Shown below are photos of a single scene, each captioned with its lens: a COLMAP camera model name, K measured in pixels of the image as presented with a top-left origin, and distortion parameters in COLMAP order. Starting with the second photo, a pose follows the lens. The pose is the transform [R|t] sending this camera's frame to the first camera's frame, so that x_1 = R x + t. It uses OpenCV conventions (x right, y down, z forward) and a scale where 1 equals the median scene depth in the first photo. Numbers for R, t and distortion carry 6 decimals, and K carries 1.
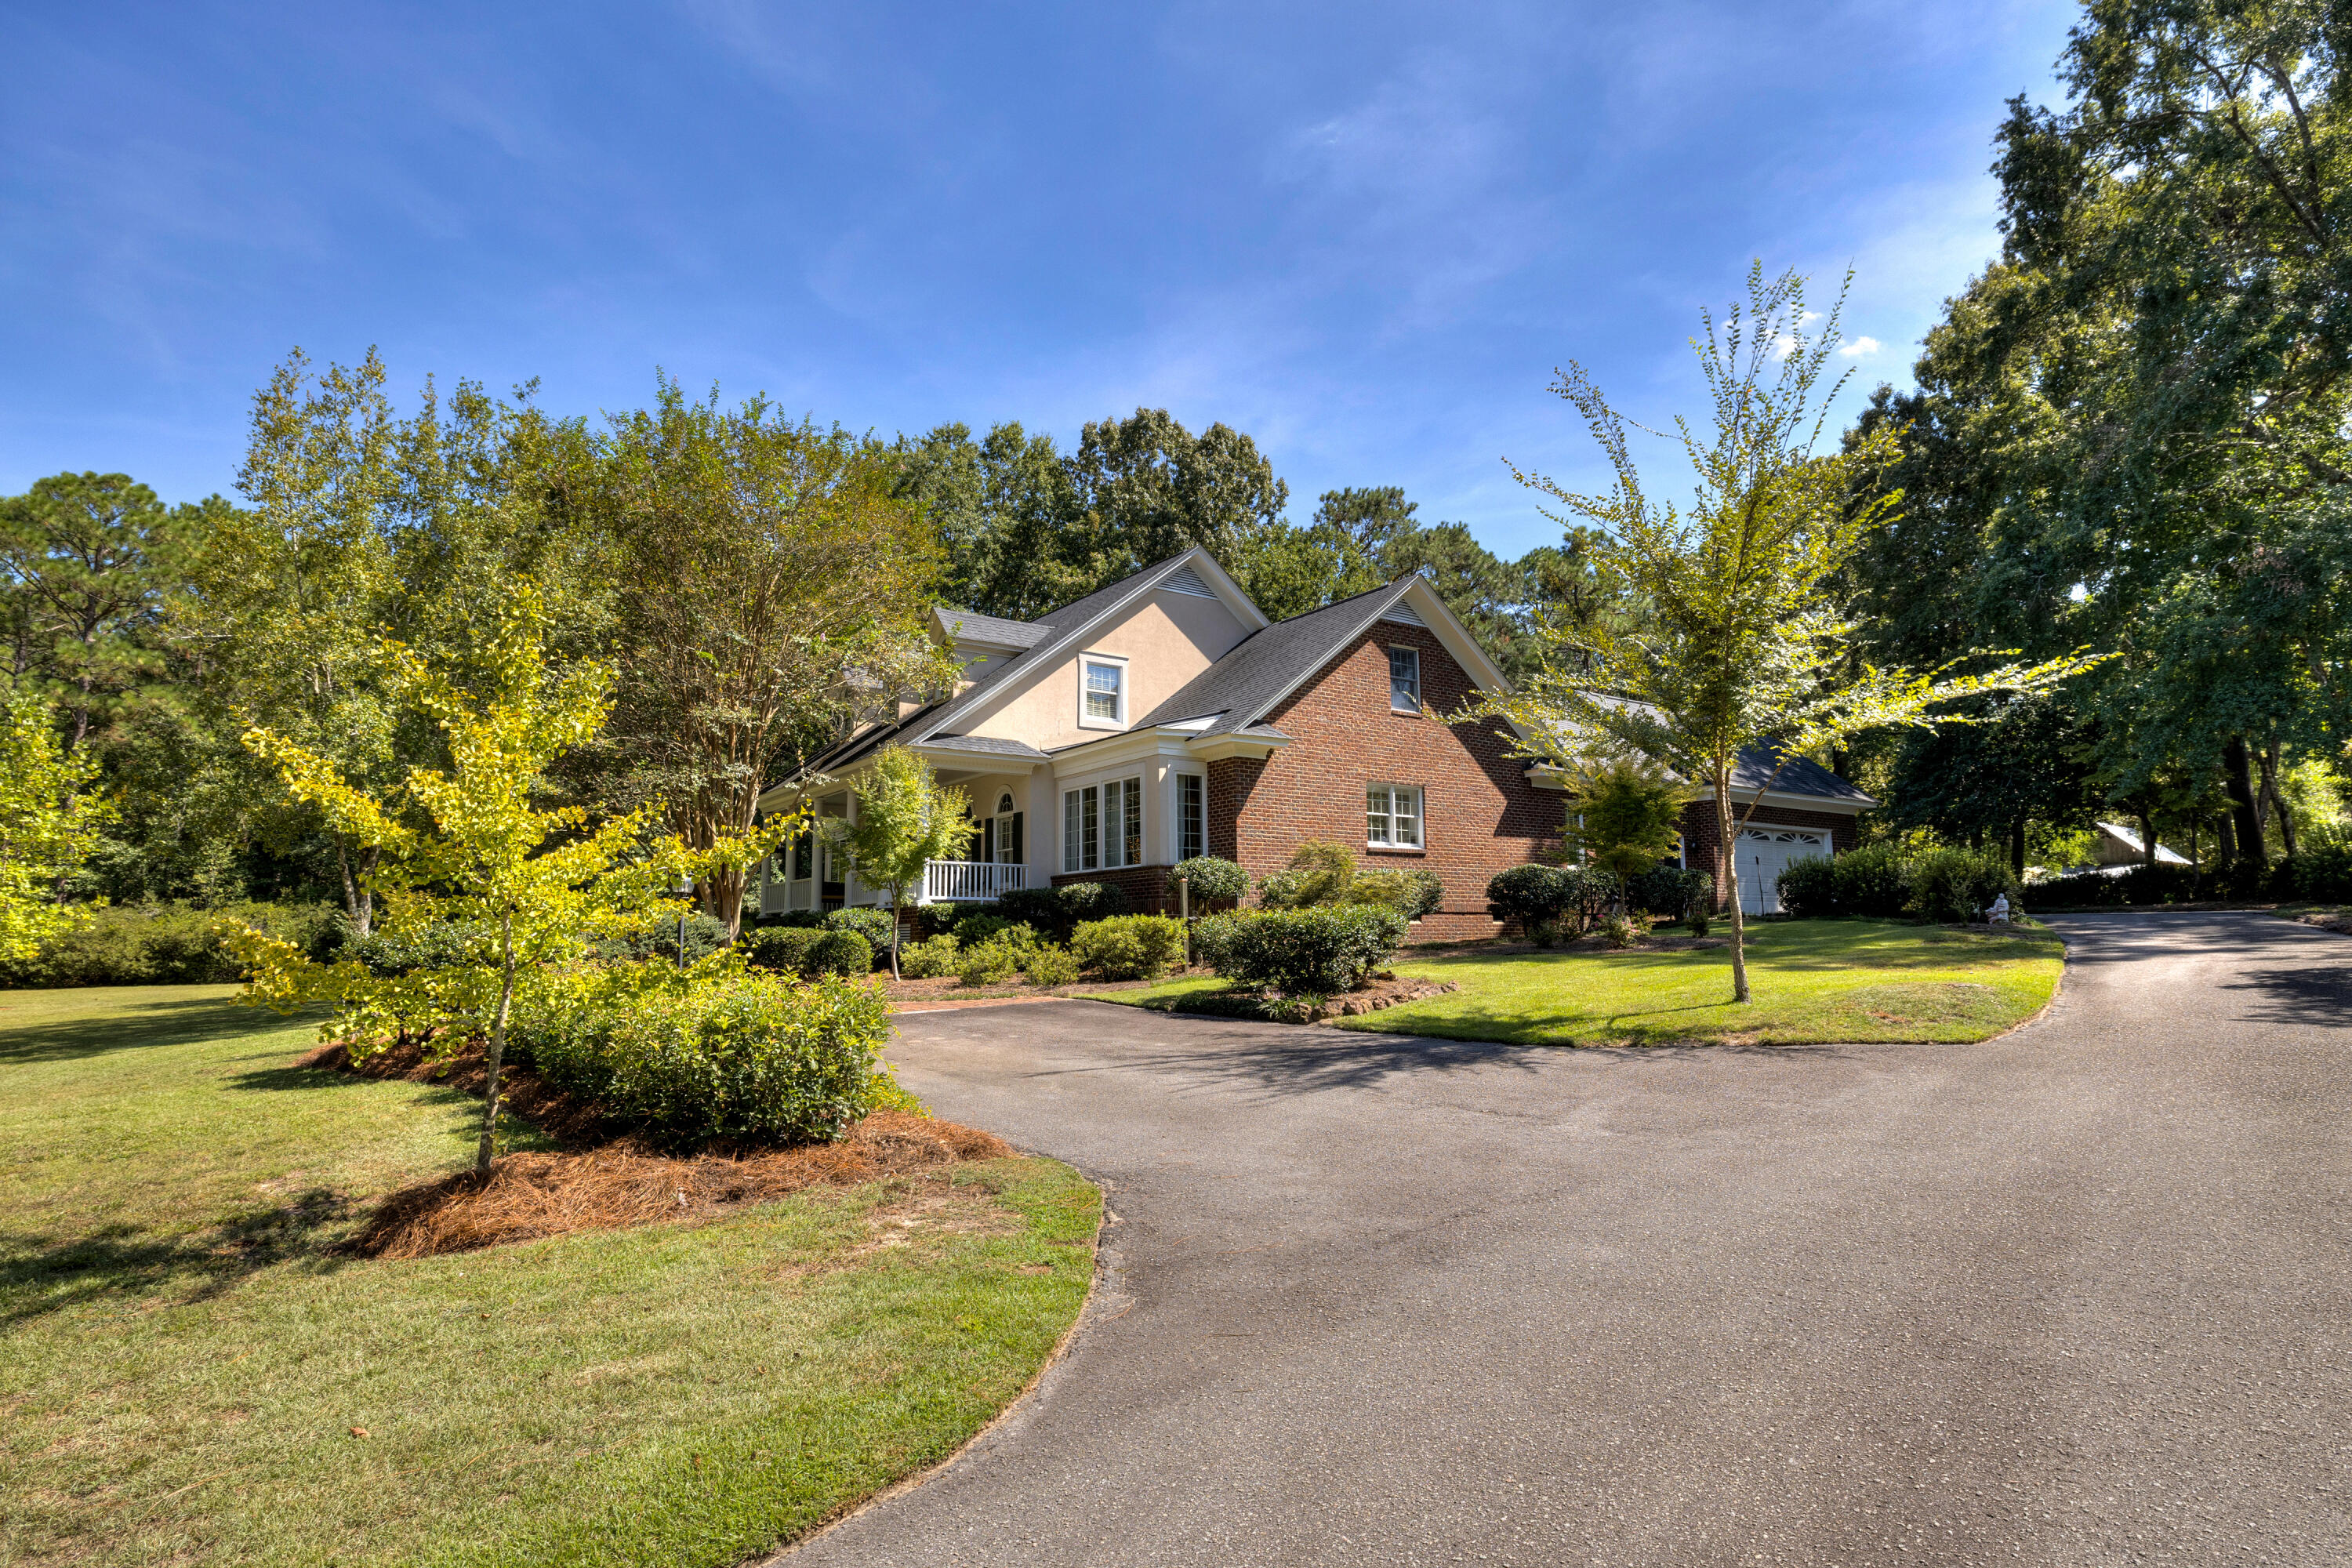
lens RADIAL K [[1246.1, 0, 1185.7], [0, 1246.1, 782.8], [0, 0, 1]] dist [0.008323, -0.000136]
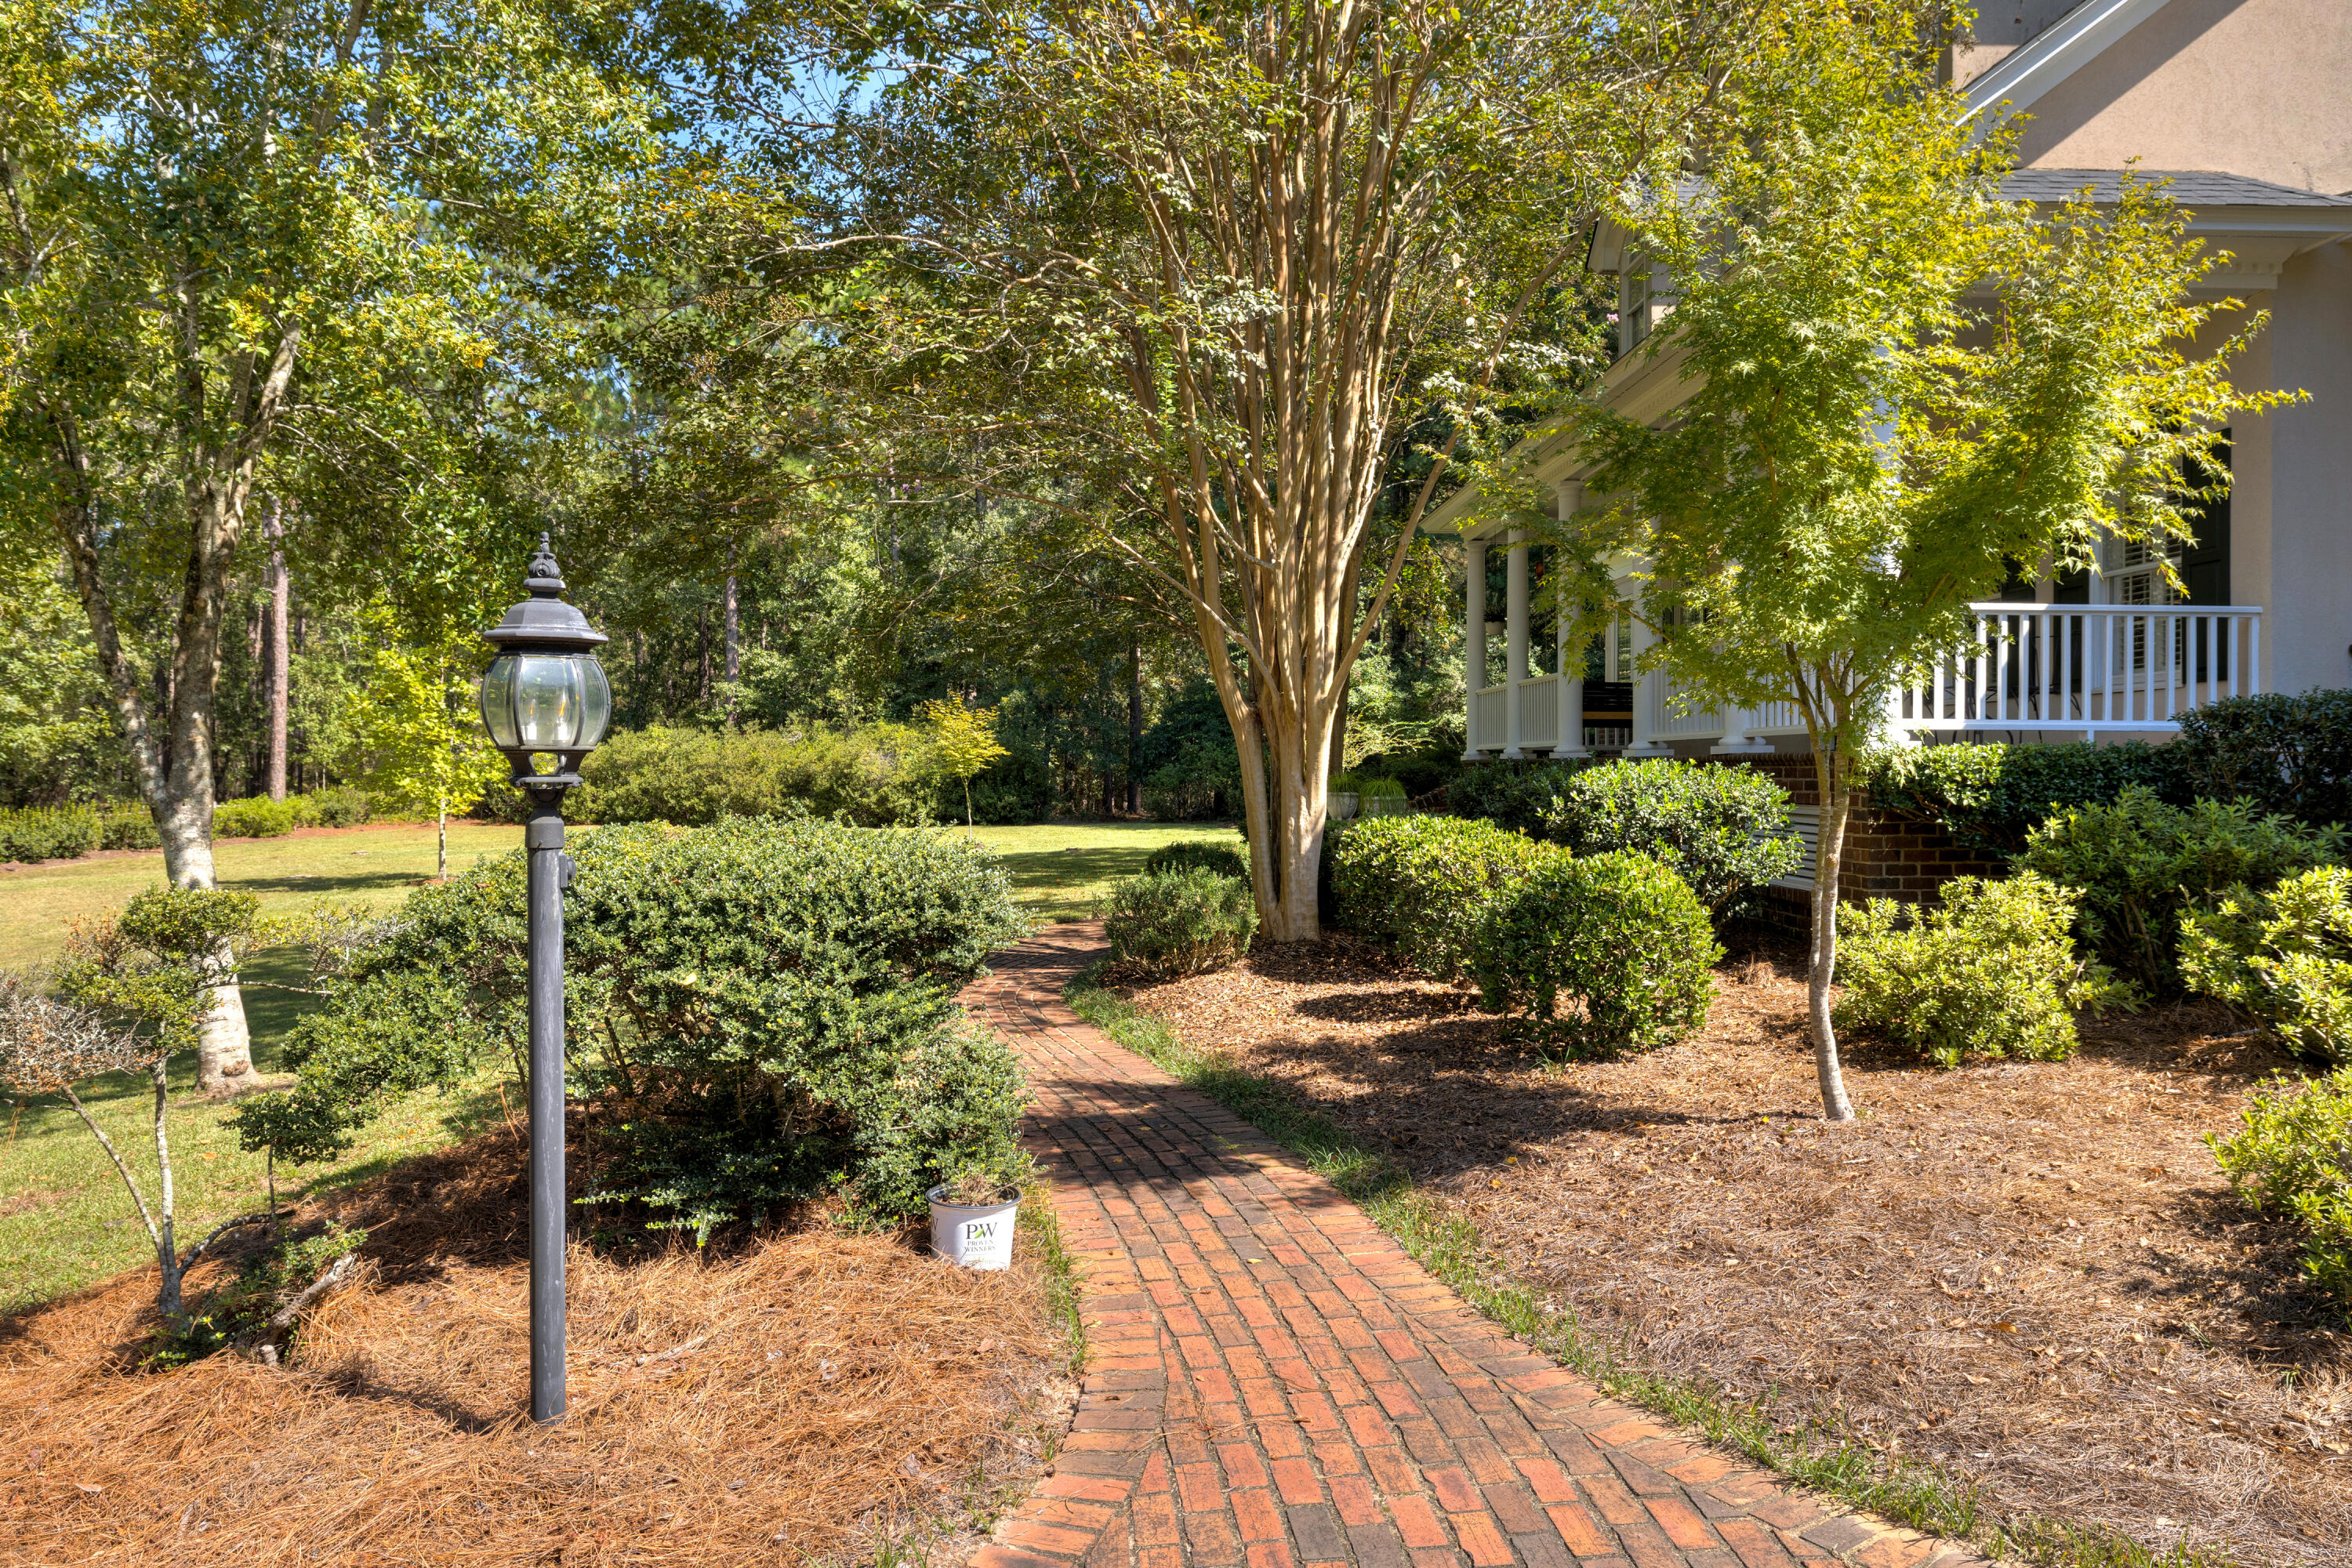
lens RADIAL K [[1498.9, 0, 1186.5], [0, 1498.9, 772.3], [0, 0, 1]] dist [-0.007005, -0.000450]
pose [[0.840081, 0.012309, -0.542322, -0.146394], [0.061866, 0.991046, 0.118327, 0.047241], [0.538922, -0.132956, 0.831797, 0.571205]]
